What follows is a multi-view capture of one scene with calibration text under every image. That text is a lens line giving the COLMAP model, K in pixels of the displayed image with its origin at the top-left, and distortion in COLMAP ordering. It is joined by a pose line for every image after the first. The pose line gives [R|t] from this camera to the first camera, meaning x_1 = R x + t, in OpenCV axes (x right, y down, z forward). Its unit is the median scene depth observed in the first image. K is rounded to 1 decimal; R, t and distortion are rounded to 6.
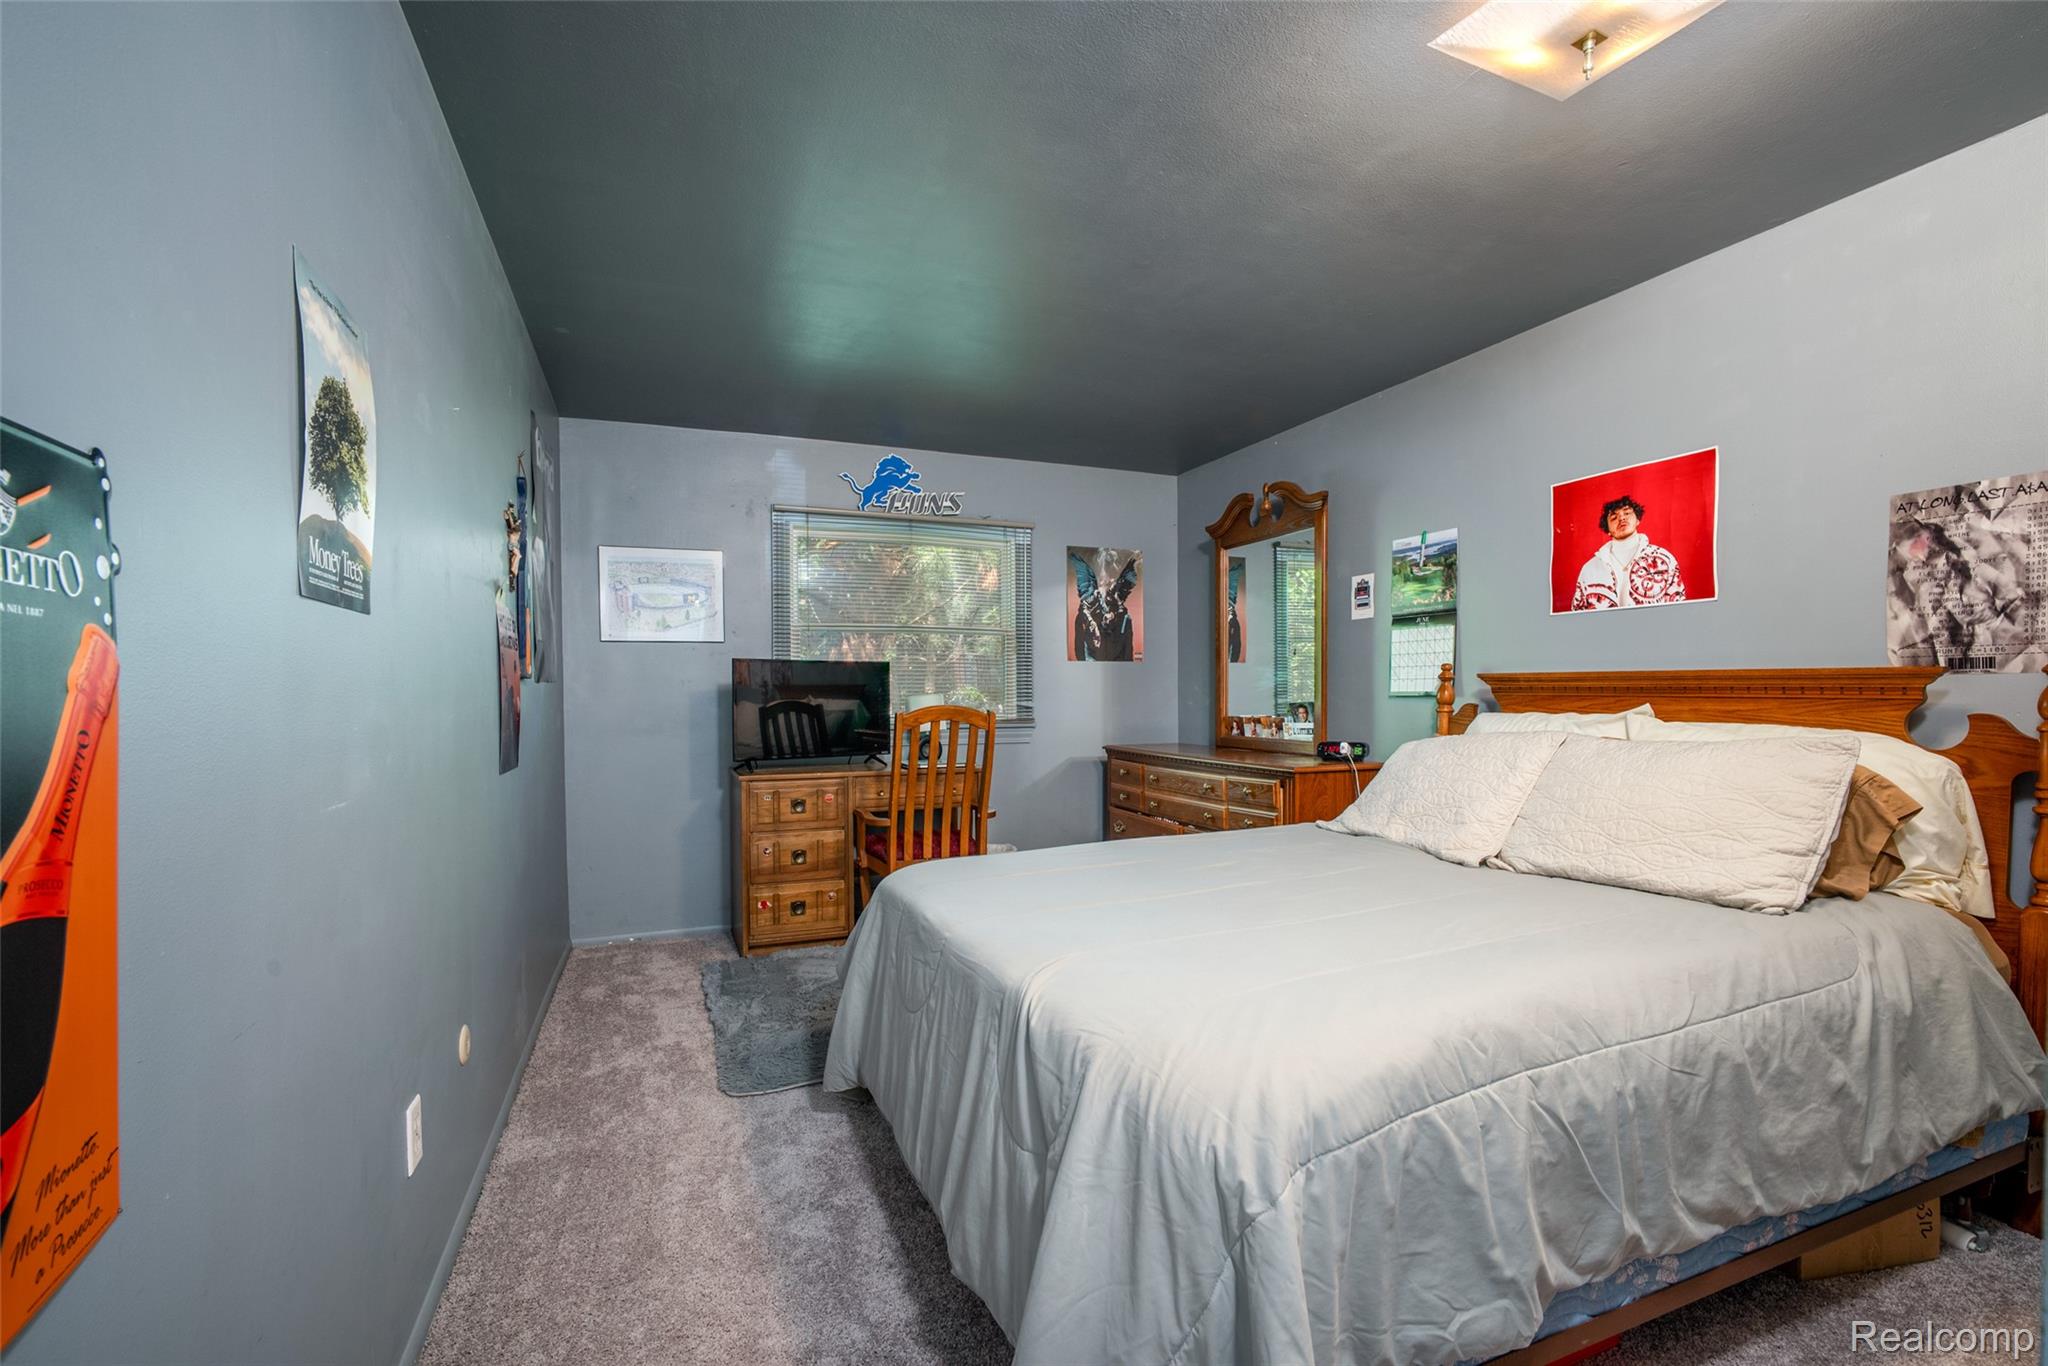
lens RADIAL K [[864.7, 0, 1024.0], [0, 864.7, 683.0], [0, 0, 1]] dist [-0.043940, 0.016138]
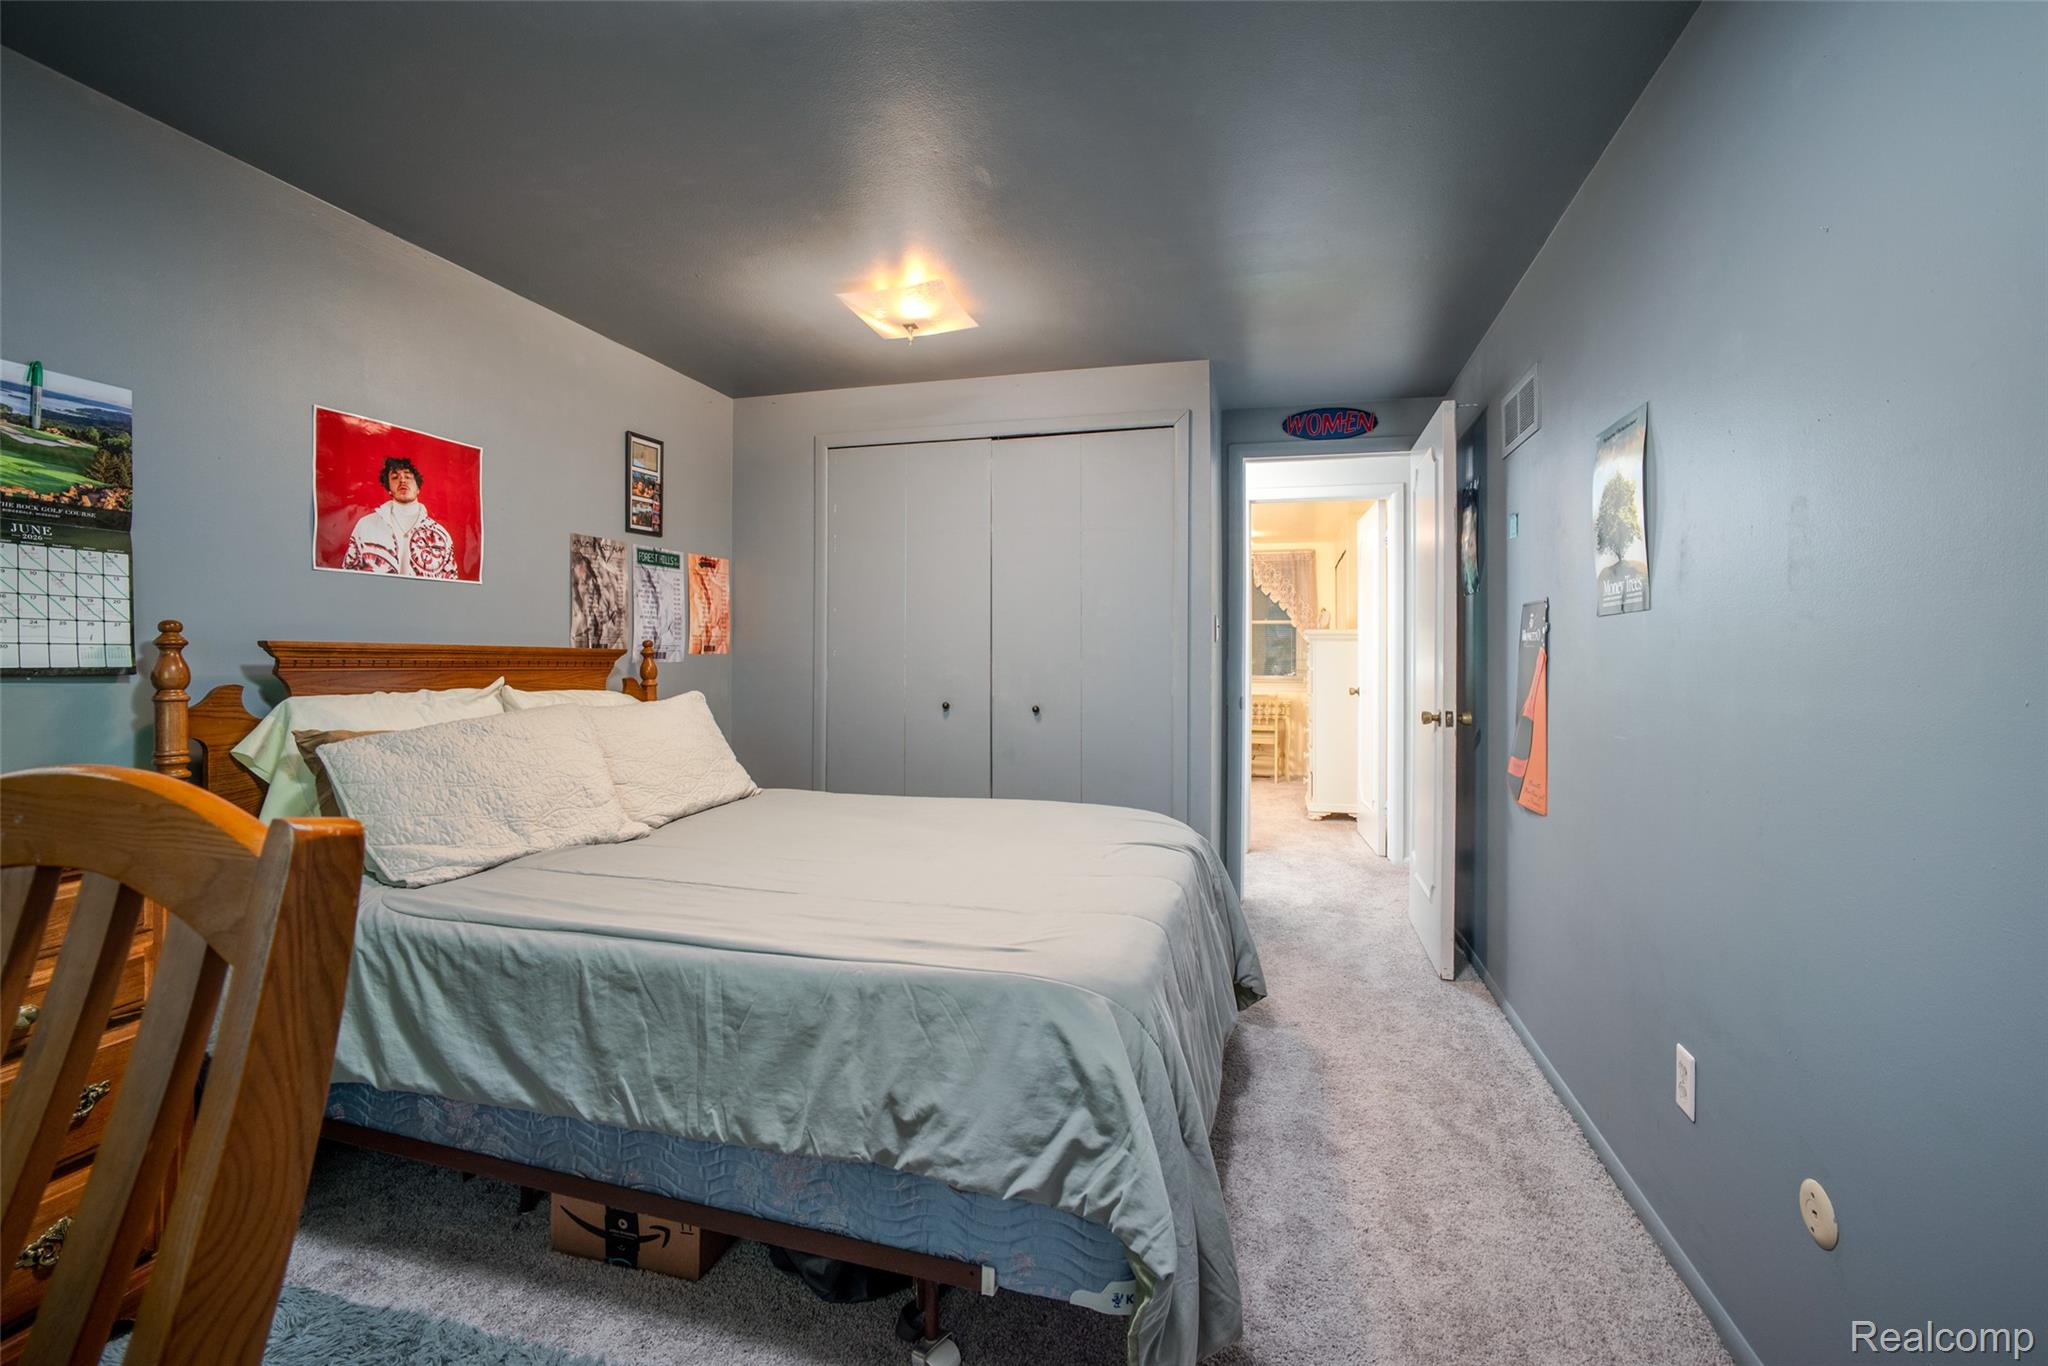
lens RADIAL K [[877.3, 0, 1025.7], [0, 877.3, 643.9], [0, 0, 1]] dist [-0.026242, 0.010996]
pose [[-0.782628, 0.007151, 0.622449, -0.444855], [-0.011282, 0.999607, -0.025669, 0.003201], [-0.622388, -0.027112, -0.782239, 1.368483]]
